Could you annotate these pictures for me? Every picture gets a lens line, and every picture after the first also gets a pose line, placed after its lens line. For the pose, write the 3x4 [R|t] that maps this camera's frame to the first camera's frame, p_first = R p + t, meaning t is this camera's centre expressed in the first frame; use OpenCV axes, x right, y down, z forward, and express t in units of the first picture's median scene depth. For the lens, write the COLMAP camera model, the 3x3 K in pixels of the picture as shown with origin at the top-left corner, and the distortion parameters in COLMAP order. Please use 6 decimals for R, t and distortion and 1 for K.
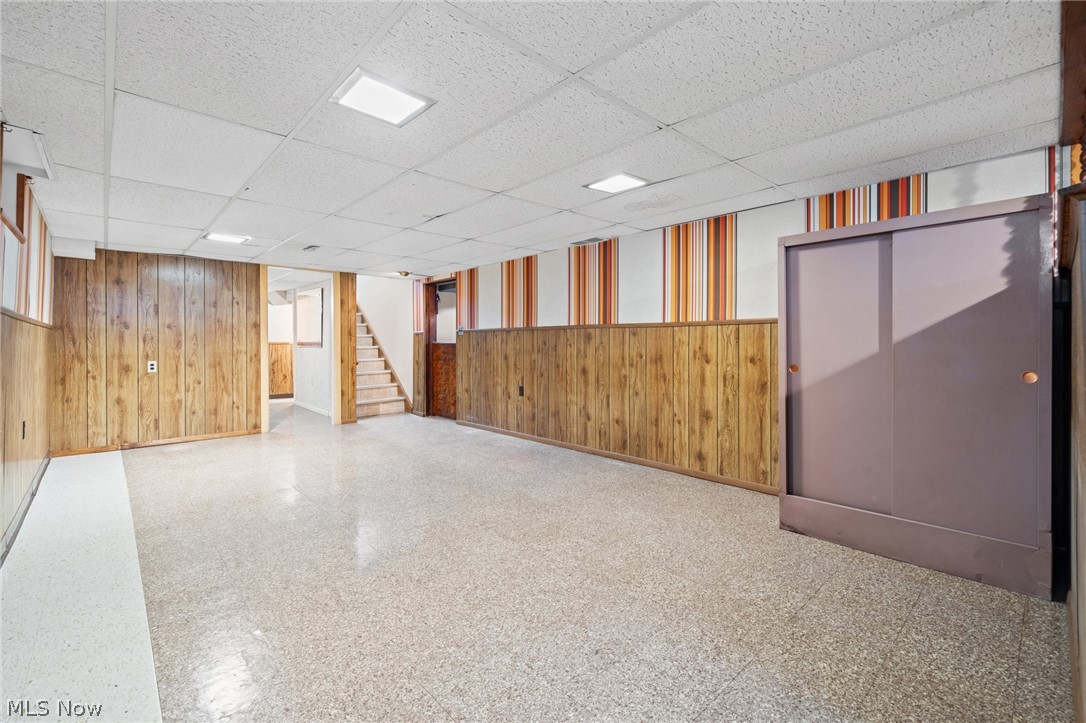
lens RADIAL K [[479.1, 0, 546.1], [0, 479.1, 359.4], [0, 0, 1]] dist [0.000527, 0.000408]
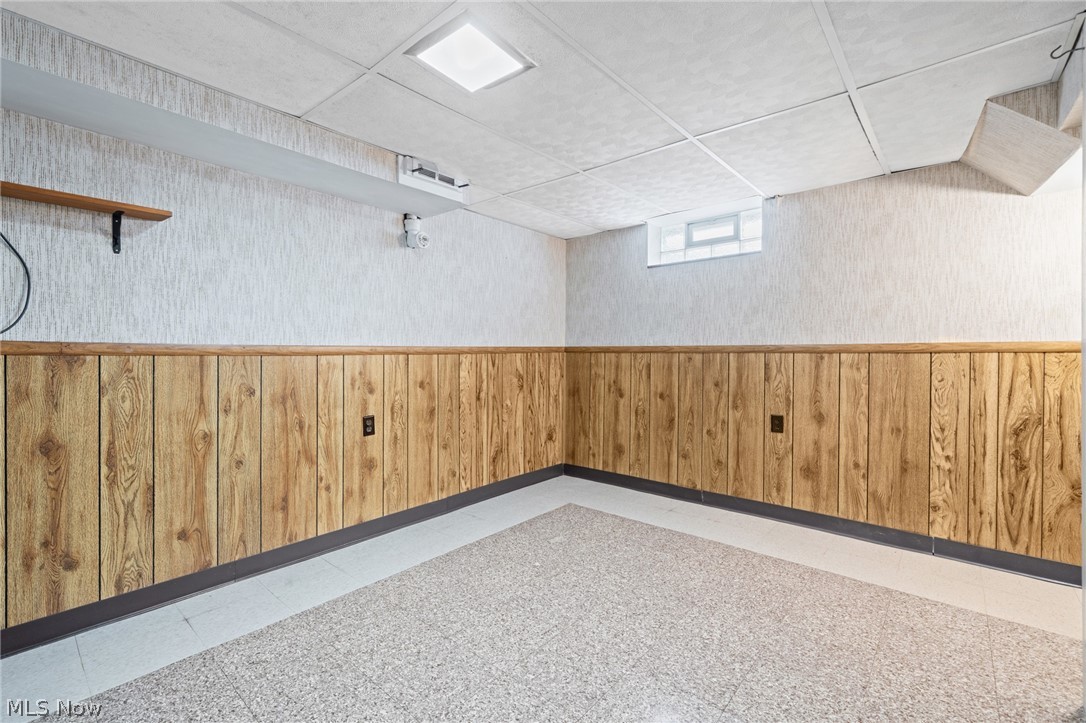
lens RADIAL K [[473.8, 0, 543.3], [0, 473.8, 356.0], [0, 0, 1]] dist [0.000378, 0.000177]
pose [[-0.104591, -0.029716, 0.994071, -0.333135], [0.006938, 0.999507, 0.030608, -0.056517], [-0.994491, 0.010098, -0.104334, 0.659000]]
